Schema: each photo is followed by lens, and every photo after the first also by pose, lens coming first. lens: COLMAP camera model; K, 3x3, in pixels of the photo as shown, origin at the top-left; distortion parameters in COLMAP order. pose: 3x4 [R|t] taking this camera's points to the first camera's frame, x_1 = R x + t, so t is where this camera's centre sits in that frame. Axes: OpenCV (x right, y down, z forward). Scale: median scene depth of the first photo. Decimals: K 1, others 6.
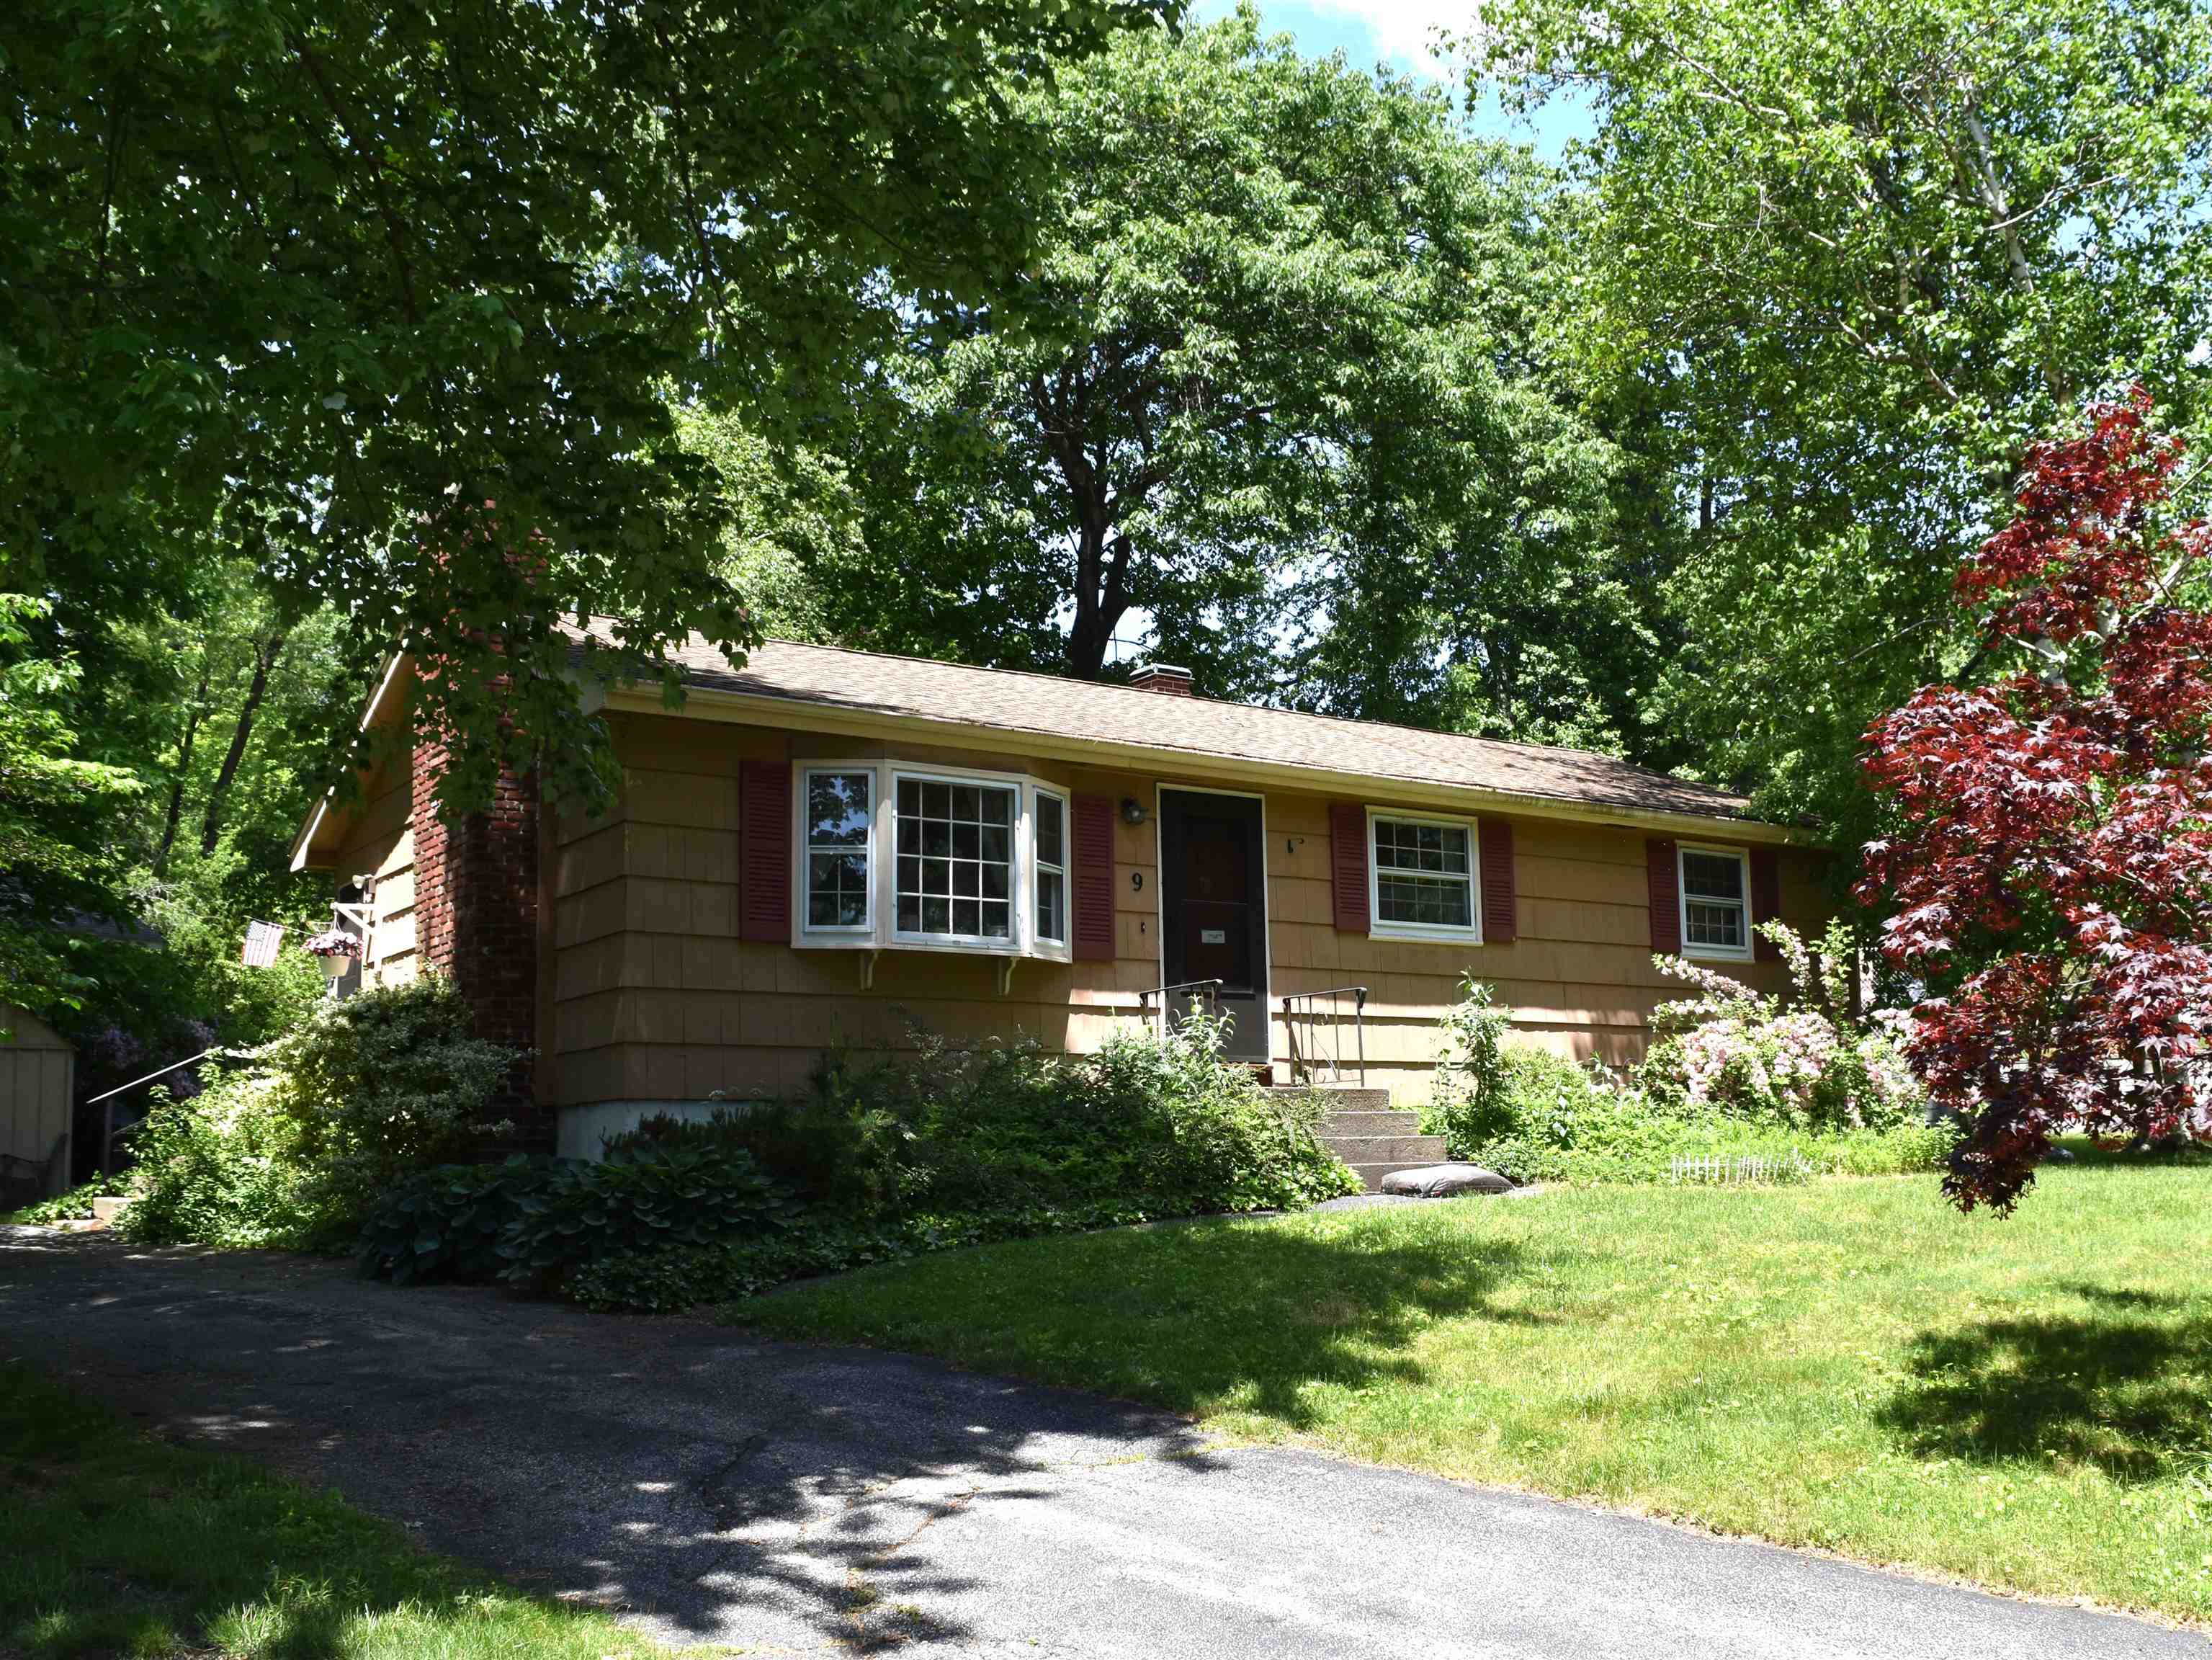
lens RADIAL K [[2014.9, 0, 1106.0], [0, 2014.9, 830.0], [0, 0, 1]] dist [-0.064197, -0.003179]
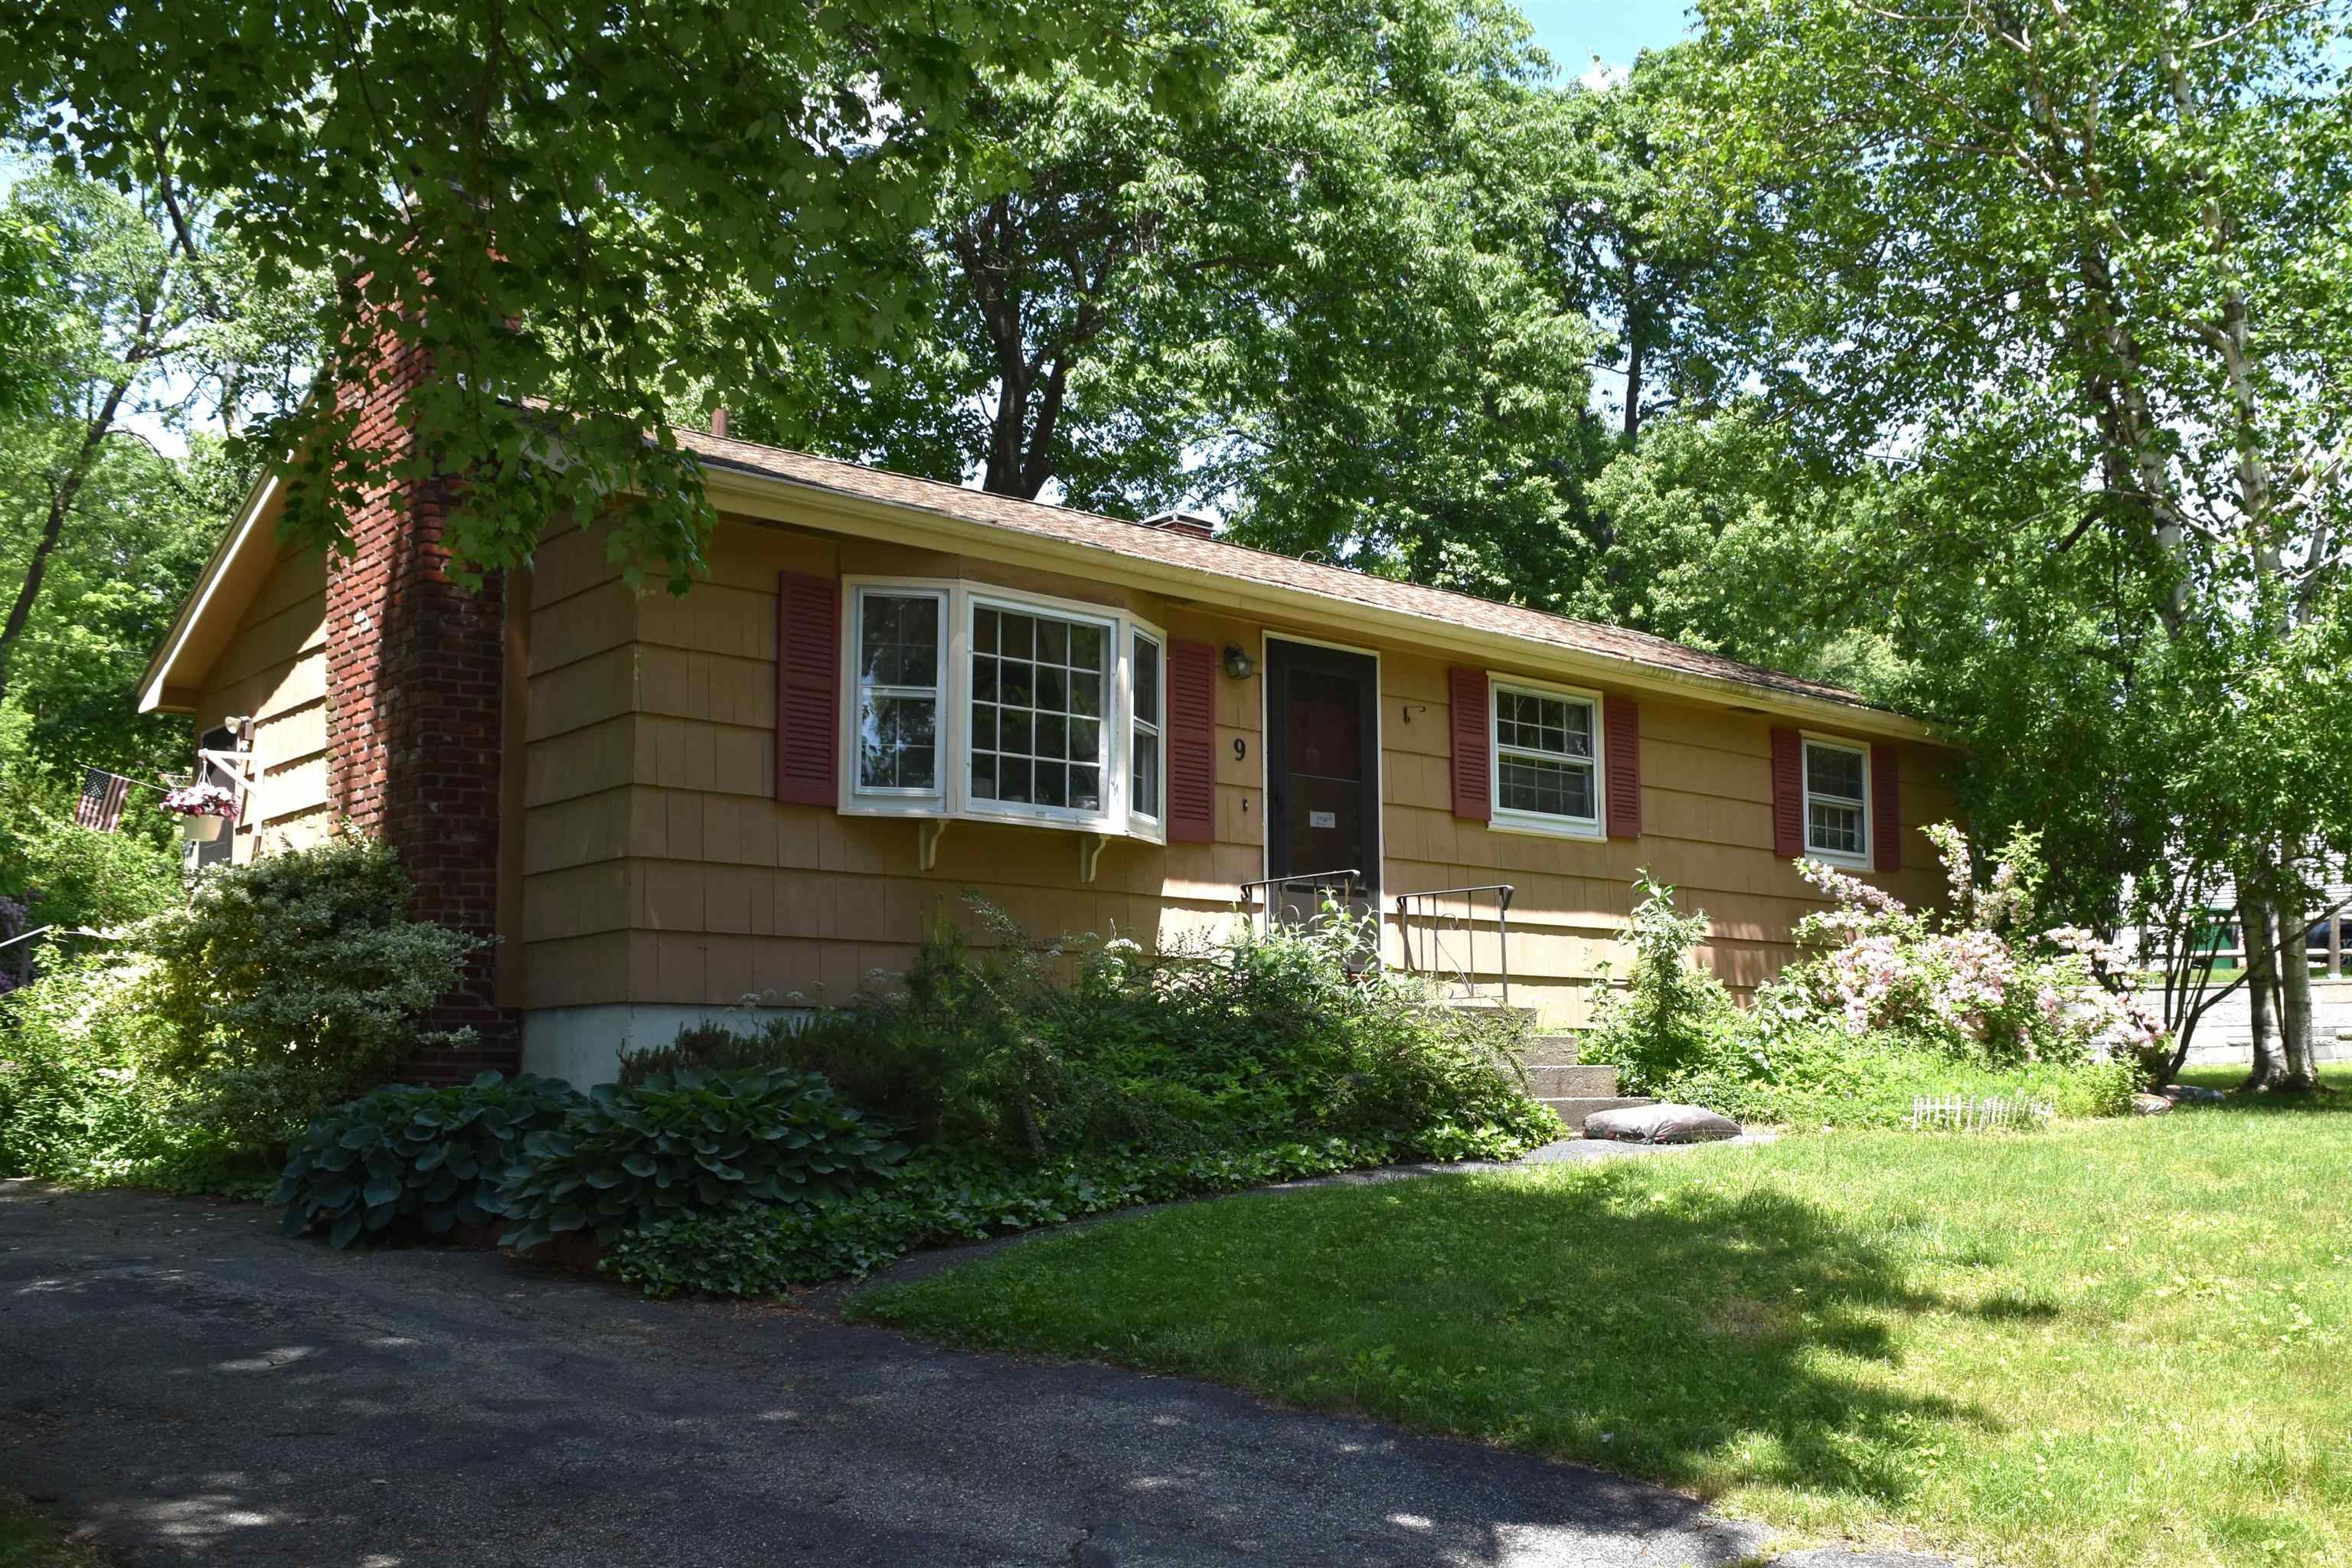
lens RADIAL K [[2075.7, 0, 1164.6], [0, 2075.7, 810.0], [0, 0, 1]] dist [-0.068540, -0.008632]
pose [[0.993806, 0.030298, 0.106920, -0.099229], [-0.034250, 0.998789, 0.035323, 0.020528], [-0.105720, -0.038766, 0.993640, 0.157247]]
